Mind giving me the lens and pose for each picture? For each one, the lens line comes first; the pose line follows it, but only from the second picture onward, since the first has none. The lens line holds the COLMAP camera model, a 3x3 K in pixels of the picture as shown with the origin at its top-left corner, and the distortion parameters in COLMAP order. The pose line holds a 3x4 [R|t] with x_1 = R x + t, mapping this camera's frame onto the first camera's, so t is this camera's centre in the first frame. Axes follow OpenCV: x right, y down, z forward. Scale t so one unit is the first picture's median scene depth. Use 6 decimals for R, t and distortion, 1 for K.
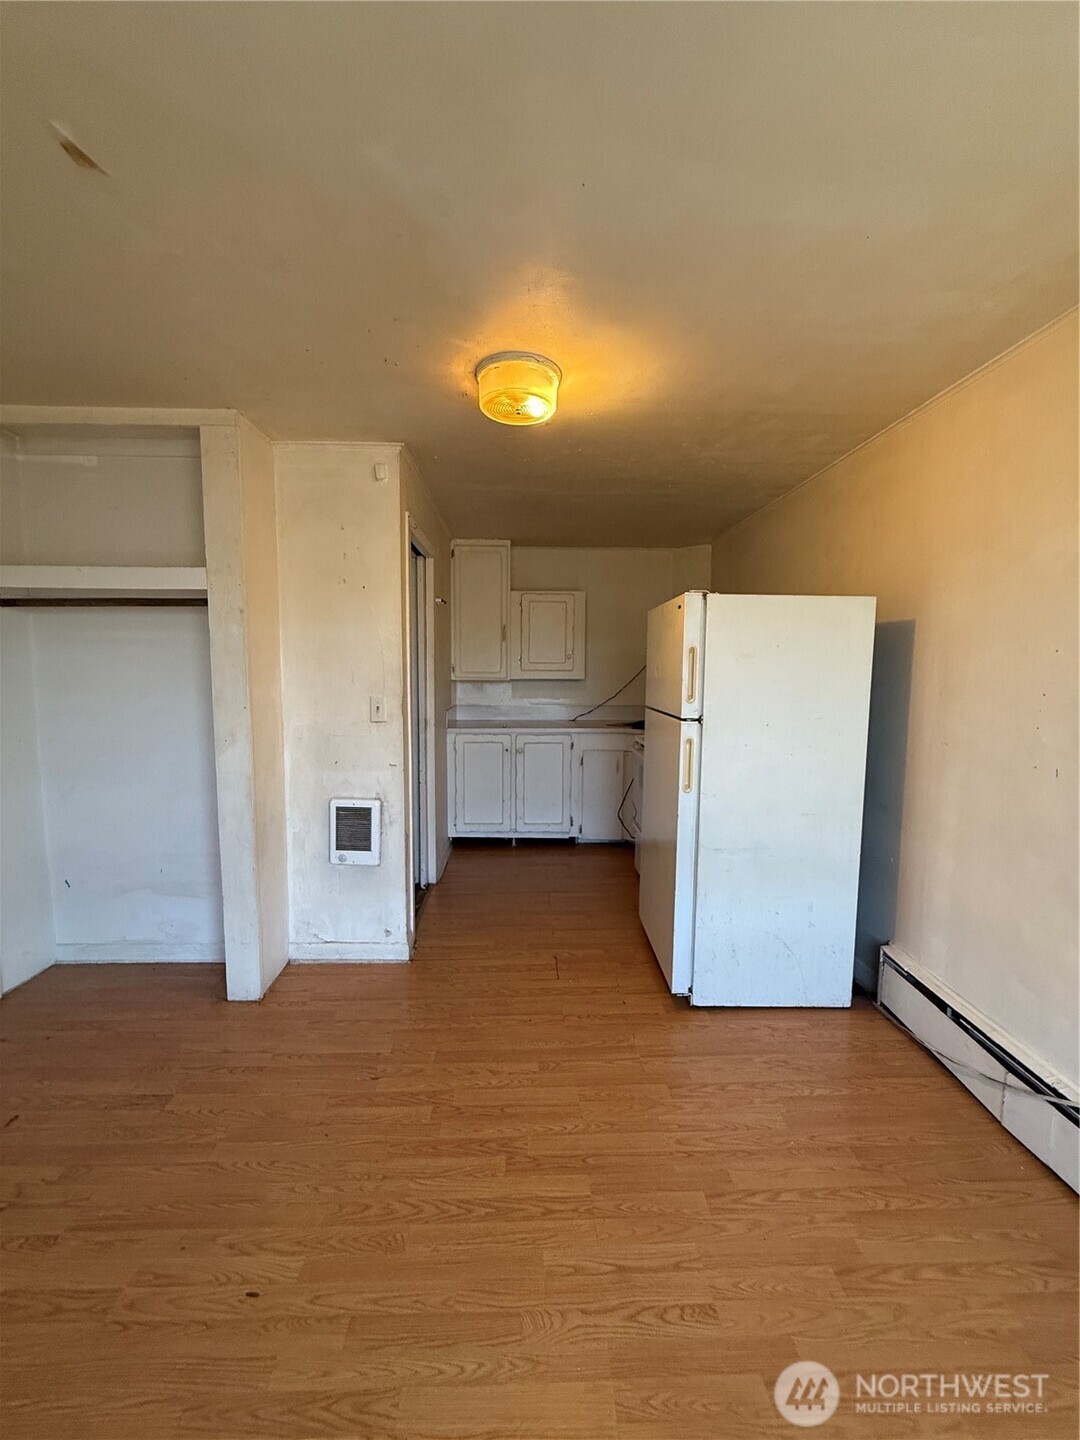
lens RADIAL K [[574.1, 0, 542.2], [0, 574.1, 719.0], [0, 0, 1]] dist [0.000376, 0.000209]
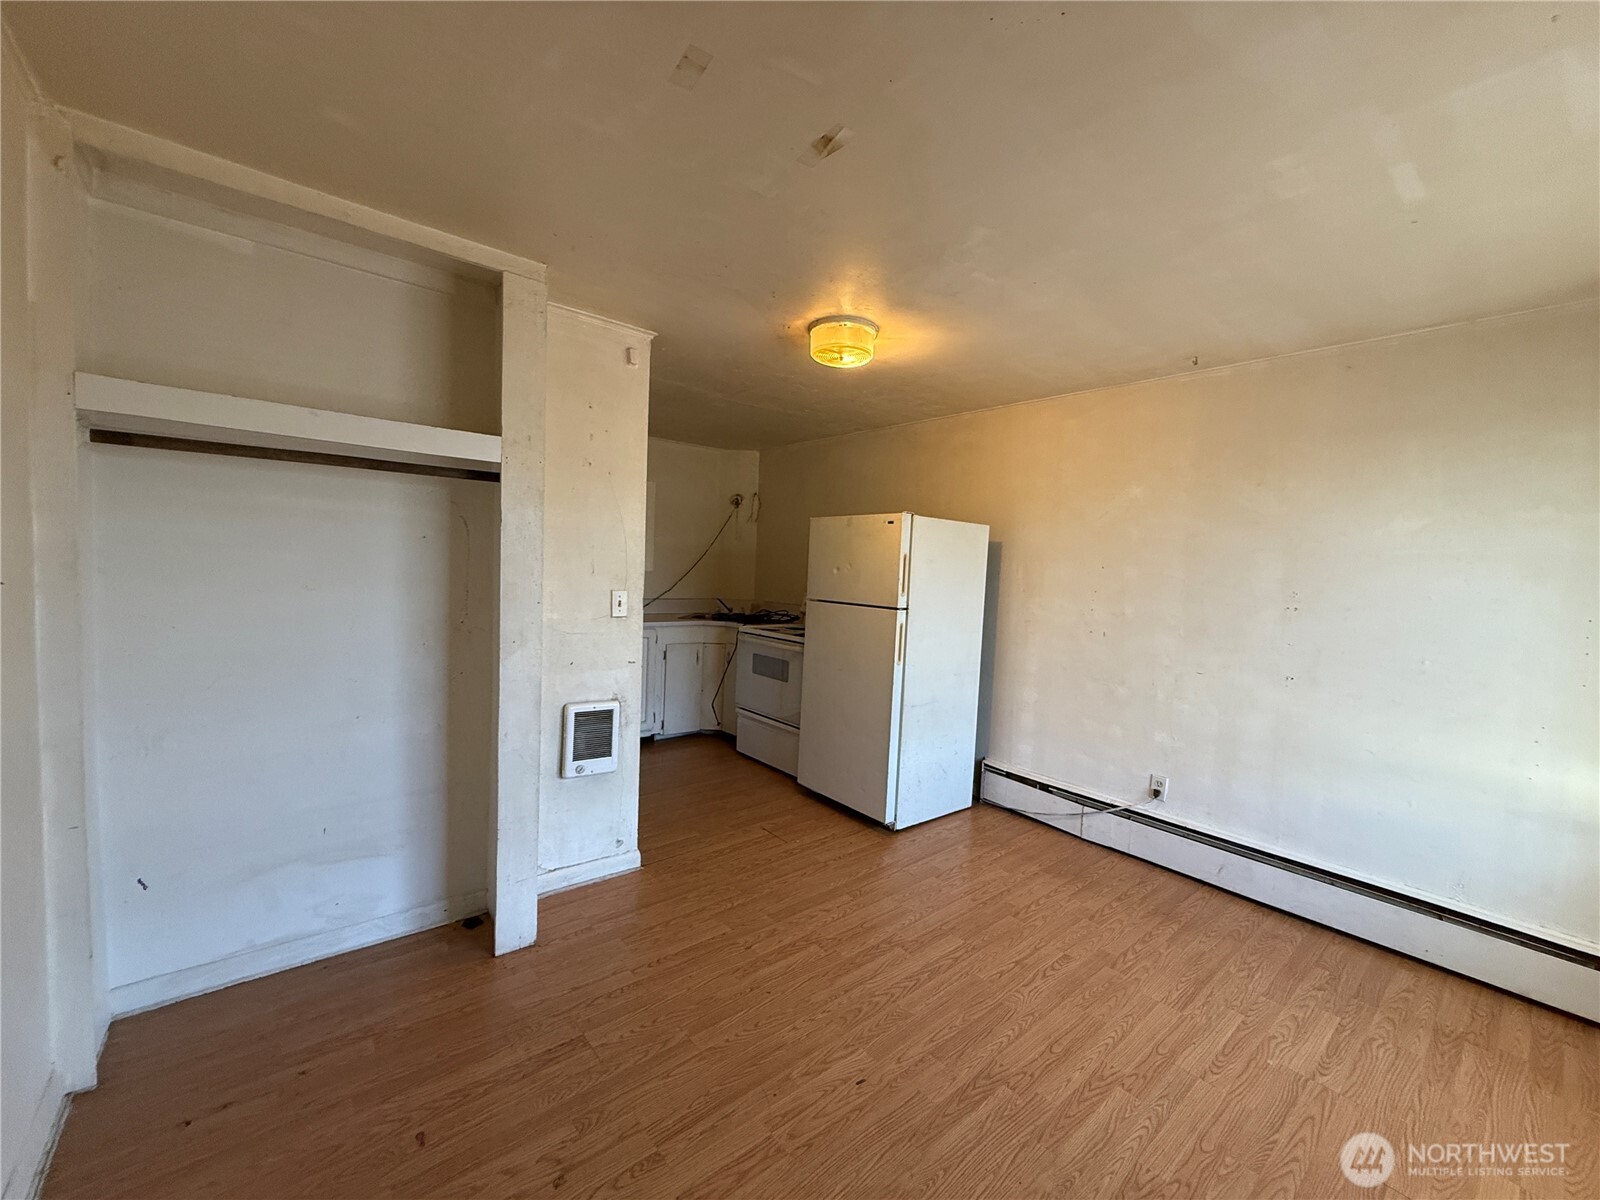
lens RADIAL K [[637.9, 0, 797.8], [0, 637.9, 602.1], [0, 0, 1]] dist [0.000376, 0.000209]
pose [[0.785291, -0.007599, 0.619080, -0.816372], [0.017289, 0.999804, -0.009658, -0.004395], [-0.618885, 0.018288, 0.785269, -0.001188]]
